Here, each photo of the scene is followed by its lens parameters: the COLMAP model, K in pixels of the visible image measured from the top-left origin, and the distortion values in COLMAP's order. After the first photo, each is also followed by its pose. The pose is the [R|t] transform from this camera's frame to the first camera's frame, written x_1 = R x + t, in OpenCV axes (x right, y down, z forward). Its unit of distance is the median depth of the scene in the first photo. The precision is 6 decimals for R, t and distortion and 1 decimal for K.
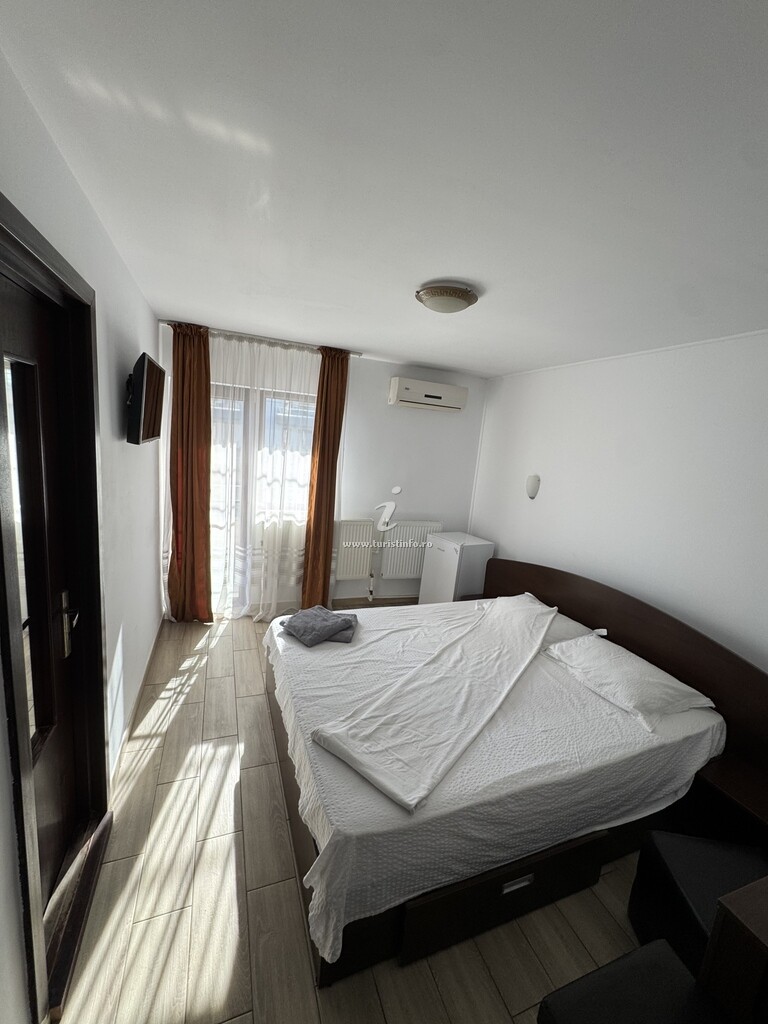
lens RADIAL K [[408.9, 0, 384.0], [0, 408.9, 512.0], [0, 0, 1]] dist [-0.002752, -0.000188]
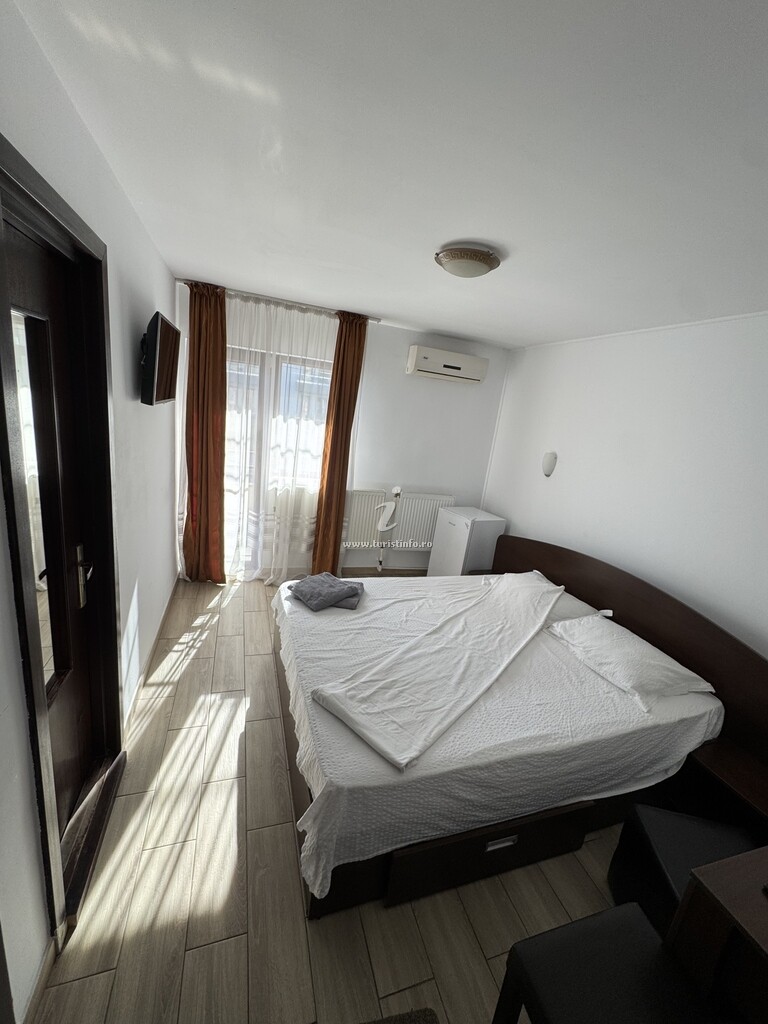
lens RADIAL K [[408.9, 0, 384.0], [0, 408.9, 512.0], [0, 0, 1]] dist [-0.002752, -0.000188]
pose [[0.998253, 0.044893, -0.038423, 0.021049], [-0.042192, 0.996763, 0.068439, 0.003972], [0.041371, -0.066698, 0.996915, -0.000287]]
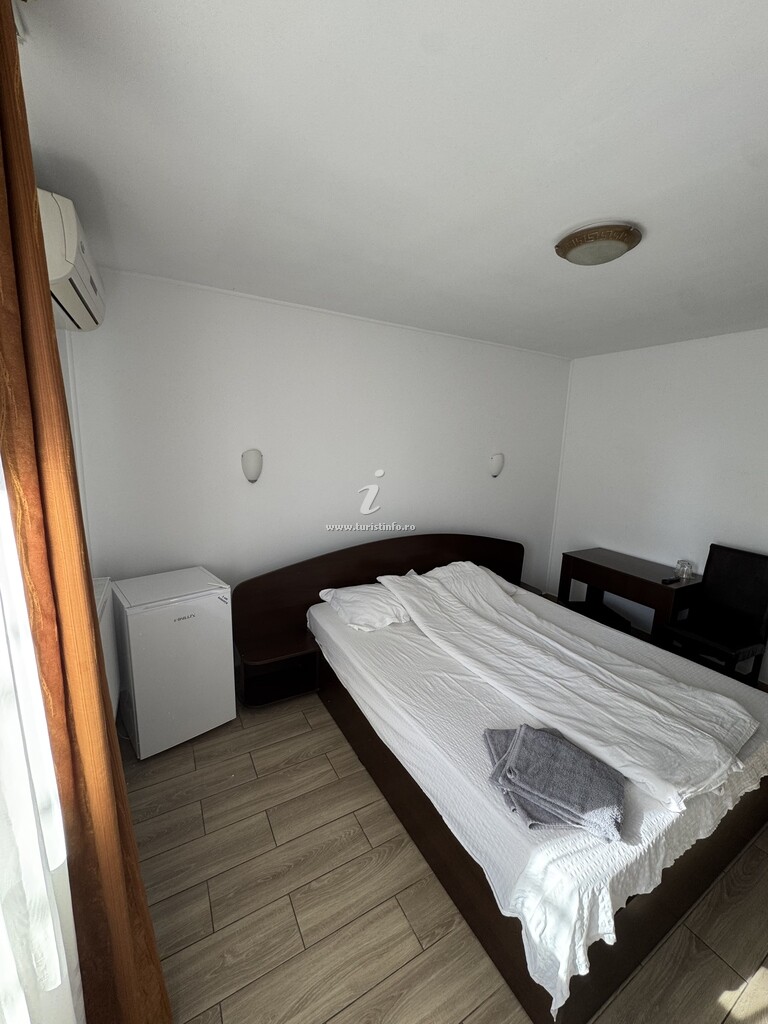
lens RADIAL K [[408.9, 0, 384.0], [0, 408.9, 512.0], [0, 0, 1]] dist [-0.002752, -0.000188]
pose [[-0.146132, -0.284689, 0.947416, -0.668700], [0.125596, 0.944608, 0.303218, -0.307892], [-0.981260, 0.163302, -0.102282, 1.524542]]
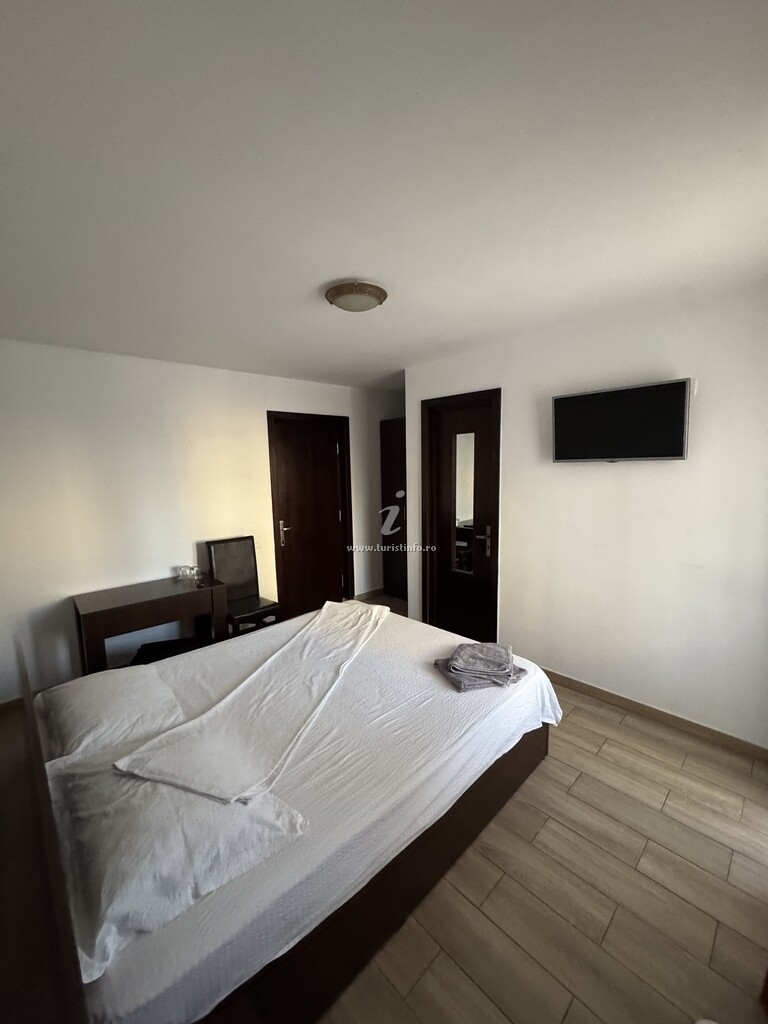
lens RADIAL K [[408.9, 0, 384.0], [0, 408.9, 512.0], [0, 0, 1]] dist [-0.002752, -0.000188]
pose [[-0.920620, -0.024711, -0.389678, 0.454807], [-0.132683, 0.958407, 0.252689, -0.265985], [0.367226, 0.284334, -0.885607, 1.987969]]
